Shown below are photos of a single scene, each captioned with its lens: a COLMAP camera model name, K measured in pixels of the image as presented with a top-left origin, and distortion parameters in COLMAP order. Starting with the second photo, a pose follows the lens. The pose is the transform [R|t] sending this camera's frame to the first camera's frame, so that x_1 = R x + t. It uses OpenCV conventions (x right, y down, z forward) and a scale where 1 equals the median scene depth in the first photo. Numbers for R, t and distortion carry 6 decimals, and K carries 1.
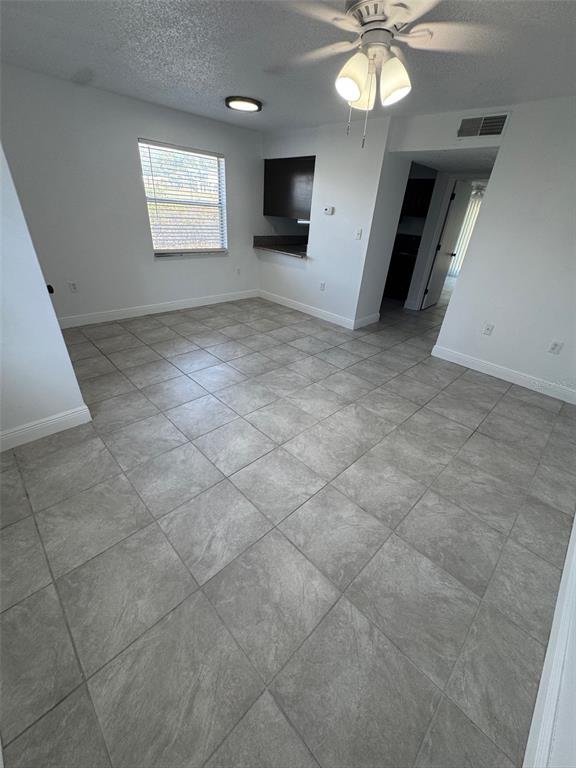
lens RADIAL K [[306.9, 0, 287.4], [0, 306.9, 384.1], [0, 0, 1]] dist [-0.003527, 0.000628]
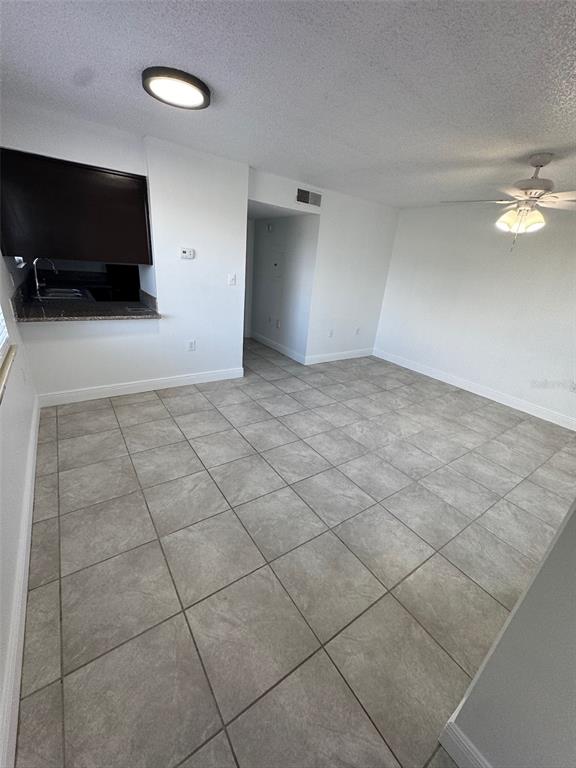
lens RADIAL K [[306.9, 0, 291.5], [0, 306.9, 385.2], [0, 0, 1]] dist [-0.003527, 0.000628]
pose [[0.164947, -0.421453, 0.891723, -0.749796], [0.422874, 0.847012, 0.322100, -0.489712], [-0.891050, 0.323958, 0.317933, 0.728400]]
